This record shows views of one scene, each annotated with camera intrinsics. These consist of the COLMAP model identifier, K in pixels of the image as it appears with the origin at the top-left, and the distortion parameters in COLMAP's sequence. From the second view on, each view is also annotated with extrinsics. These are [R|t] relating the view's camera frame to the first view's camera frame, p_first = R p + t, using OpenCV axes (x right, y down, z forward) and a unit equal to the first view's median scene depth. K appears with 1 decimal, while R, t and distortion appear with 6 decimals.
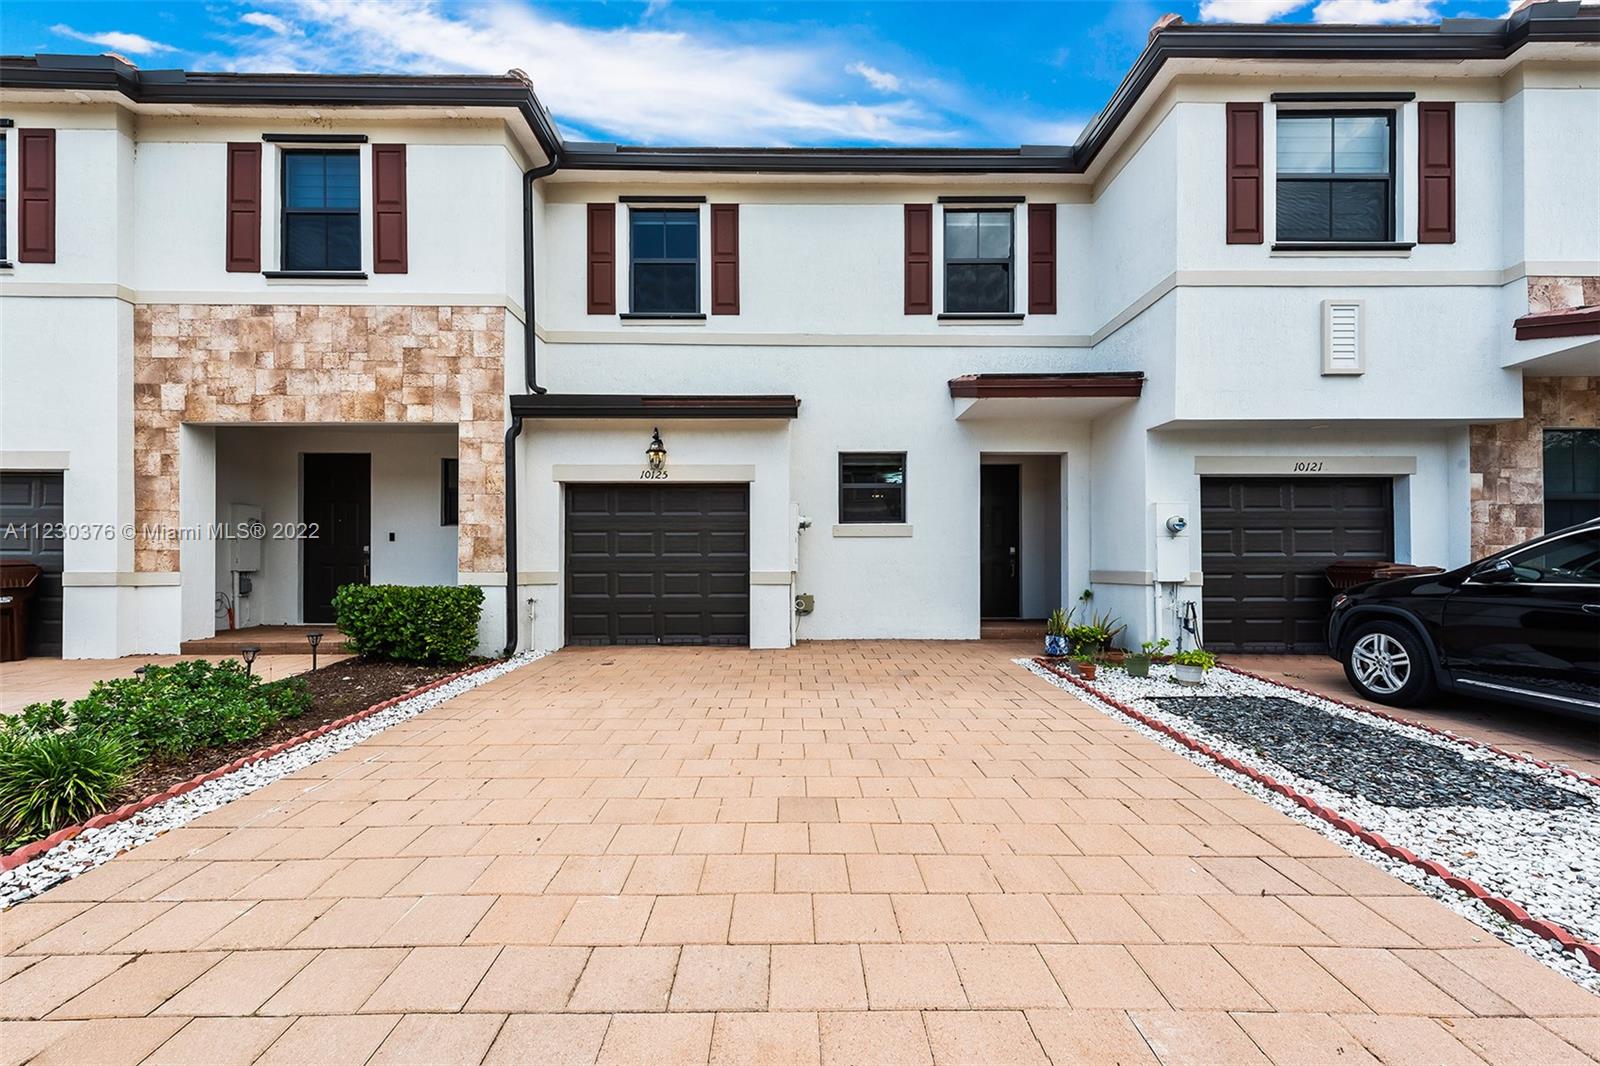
lens RADIAL K [[637.9, 0, 802.0], [0, 637.9, 560.7], [0, 0, 1]] dist [0.018794, -0.006314]
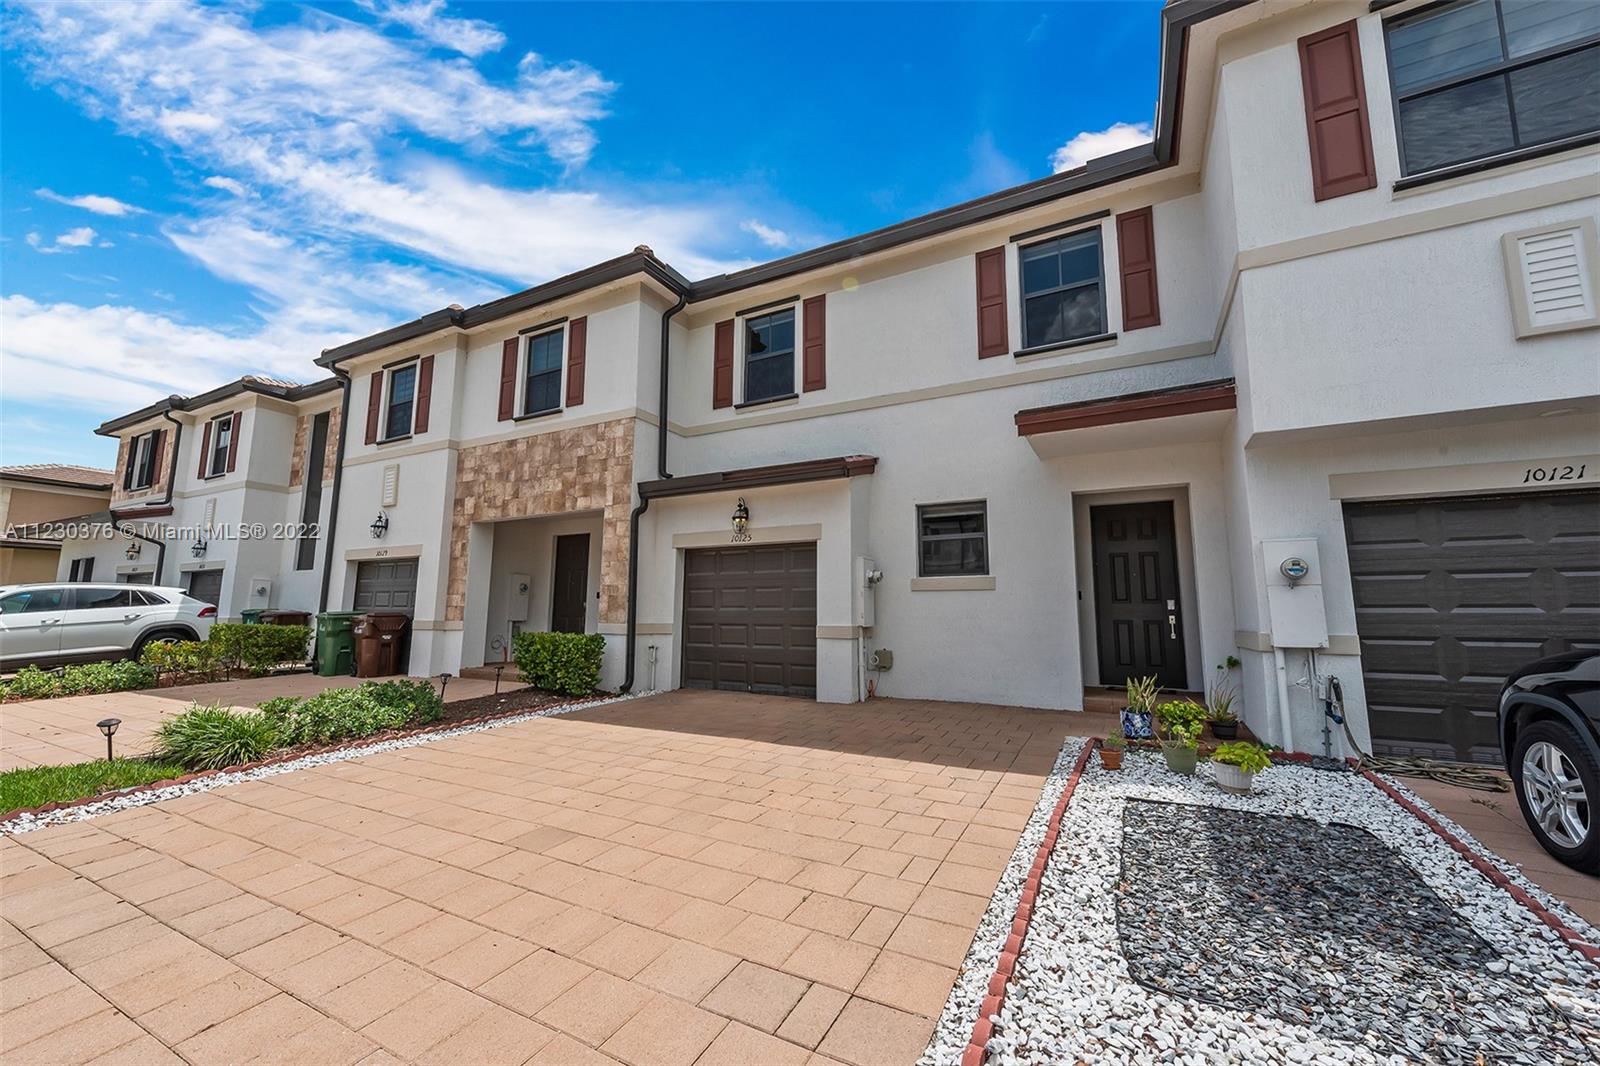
lens RADIAL K [[625.6, 0, 800.0], [0, 625.6, 533.0], [0, 0, 1]] dist [0.018022, -0.006945]
pose [[0.875259, -0.057446, -0.480231, 0.424725], [-0.005982, 0.991559, -0.129516, -0.000319], [0.483618, 0.116233, 0.867527, 0.089553]]
